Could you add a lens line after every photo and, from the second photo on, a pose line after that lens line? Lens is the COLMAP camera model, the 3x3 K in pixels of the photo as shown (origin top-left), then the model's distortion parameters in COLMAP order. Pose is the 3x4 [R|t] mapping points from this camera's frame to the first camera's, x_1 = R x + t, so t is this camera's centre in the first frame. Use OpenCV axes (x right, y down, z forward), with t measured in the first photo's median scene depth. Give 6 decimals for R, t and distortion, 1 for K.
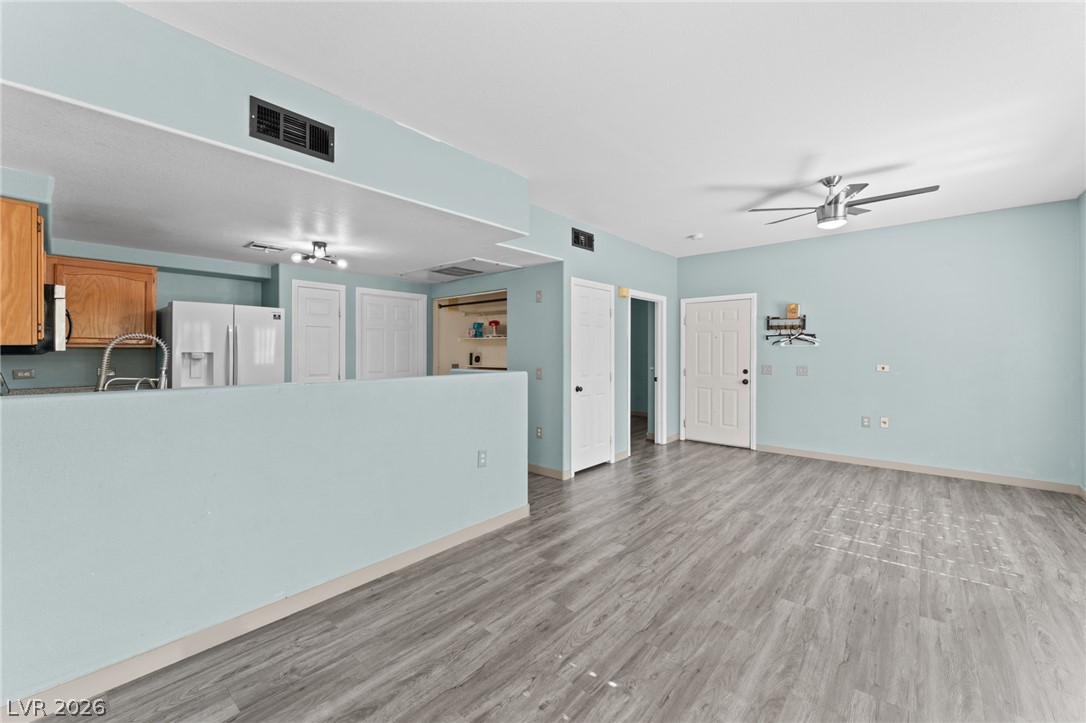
lens RADIAL K [[439.4, 0, 544.3], [0, 439.4, 347.6], [0, 0, 1]] dist [0.002353, -0.000578]
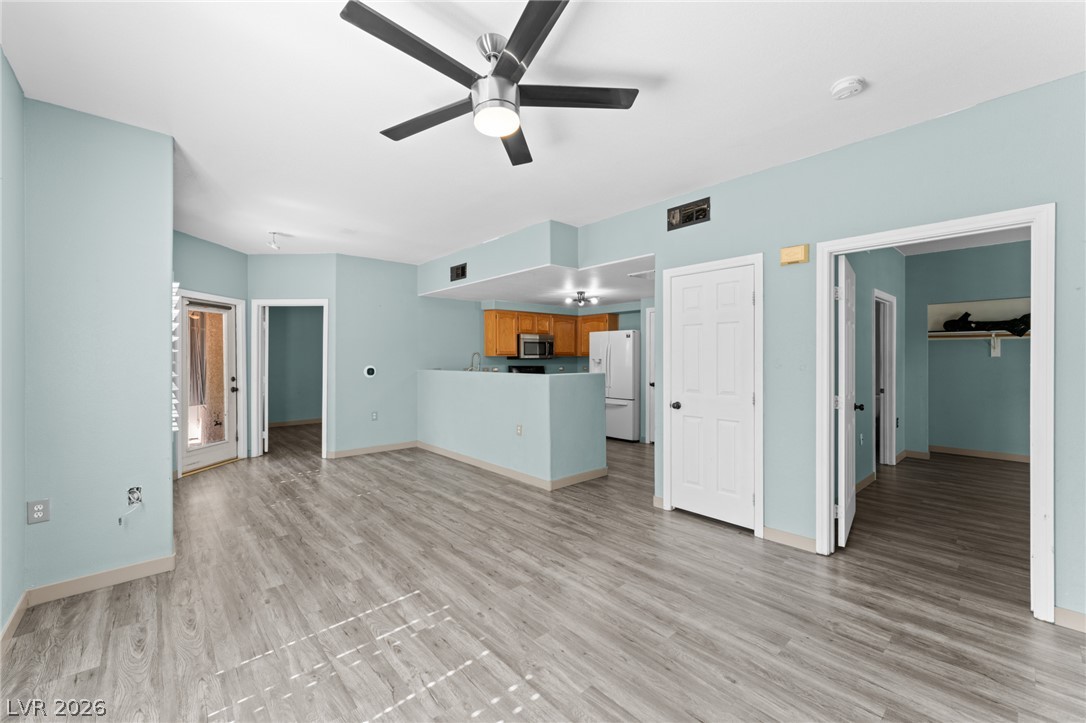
lens RADIAL K [[439.4, 0, 546.2], [0, 439.4, 355.7], [0, 0, 1]] dist [0.002353, -0.000578]
pose [[-0.120133, -0.005034, -0.992745, 1.351888], [0.008561, 0.999945, -0.006106, 0.008345], [0.992721, -0.009233, -0.120083, 1.284052]]
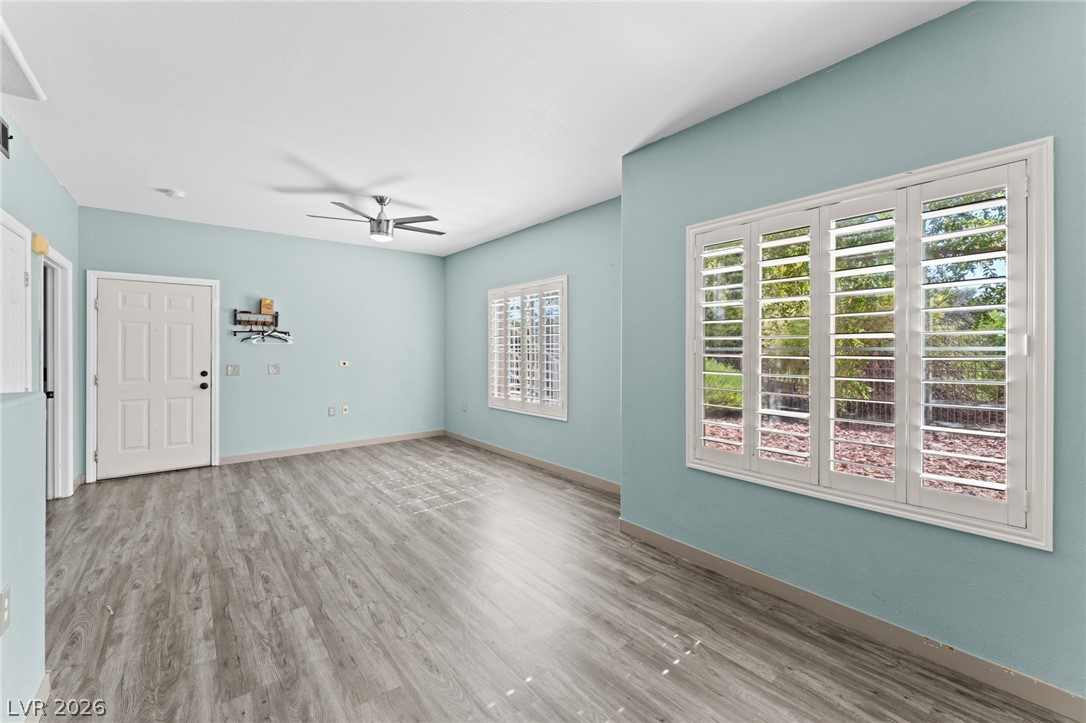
lens RADIAL K [[439.4, 0, 540.9], [0, 439.4, 350.2], [0, 0, 1]] dist [0.002353, -0.000578]
pose [[0.178021, -0.001319, 0.984026, -0.457797], [-0.008653, 0.999958, 0.002905, 0.005120], [-0.983989, -0.009032, 0.178002, 0.441472]]
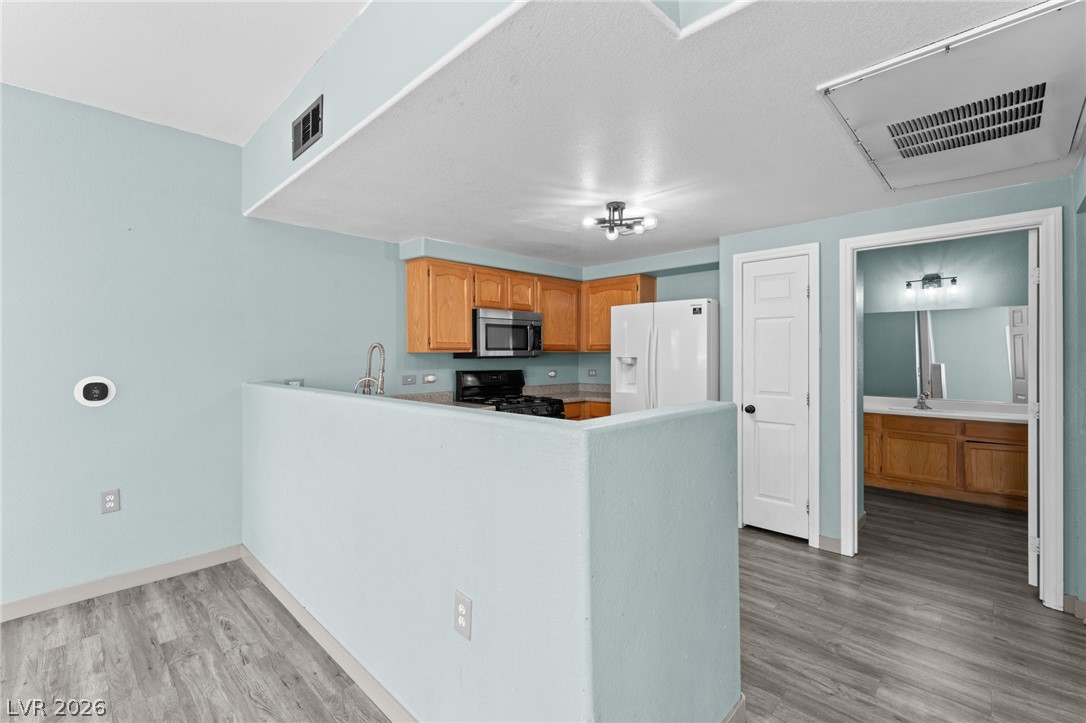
lens RADIAL K [[466.6, 0, 548.5], [0, 466.6, 355.8], [0, 0, 1]] dist [-0.007218, 0.000759]
pose [[-0.047407, 0.003232, -0.998870, 0.298572], [0.013155, 0.999910, 0.002611, 0.004461], [0.998789, -0.013016, -0.047446, 1.114912]]
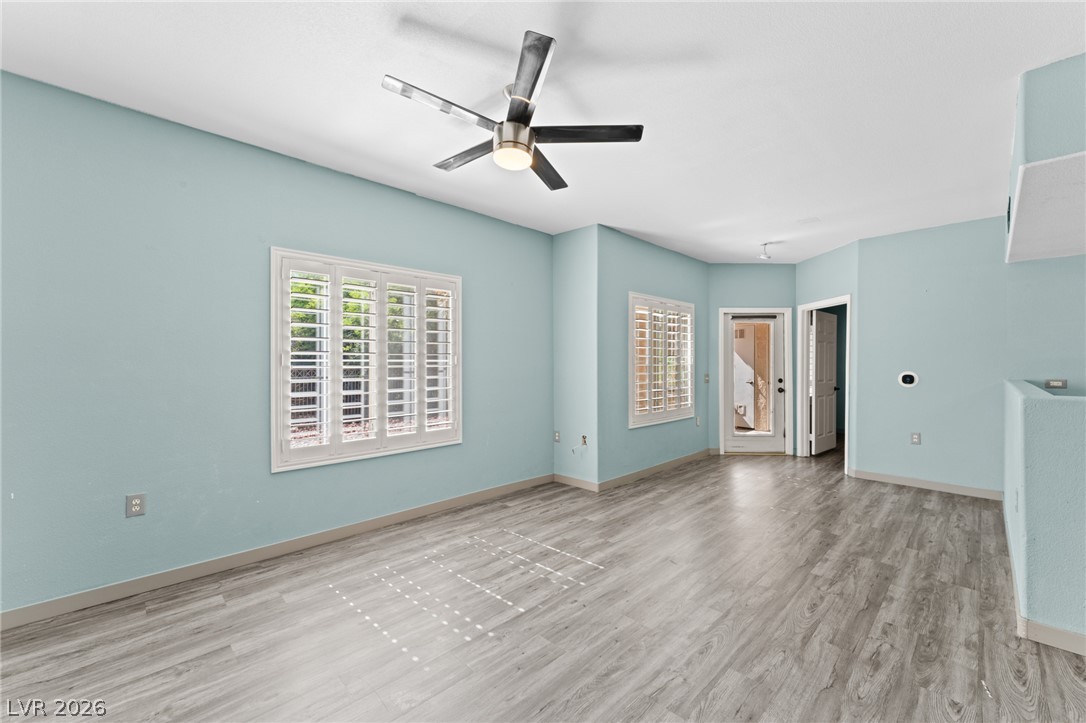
lens RADIAL K [[439.4, 0, 539.4], [0, 439.4, 359.3], [0, 0, 1]] dist [0.002353, -0.000578]
pose [[-0.996684, -0.001958, 0.081349, 0.643423], [-0.003044, 0.999908, -0.013221, 0.015582], [-0.081315, -0.013425, -0.996598, 1.862744]]
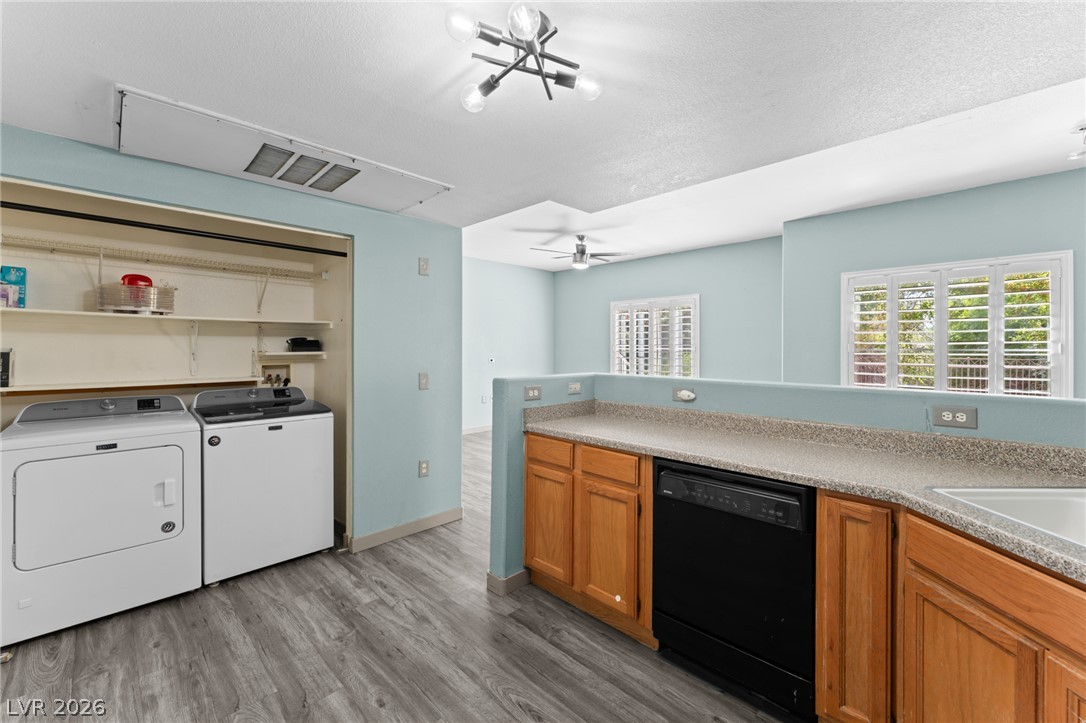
lens RADIAL K [[439.4, 0, 544.5], [0, 439.4, 348.9], [0, 0, 1]] dist [0.002353, -0.000578]
pose [[0.069195, -0.000237, 0.997603, -1.013440], [-0.011866, 0.999929, 0.001060, 0.010354], [-0.997533, -0.011910, 0.069187, 1.161652]]
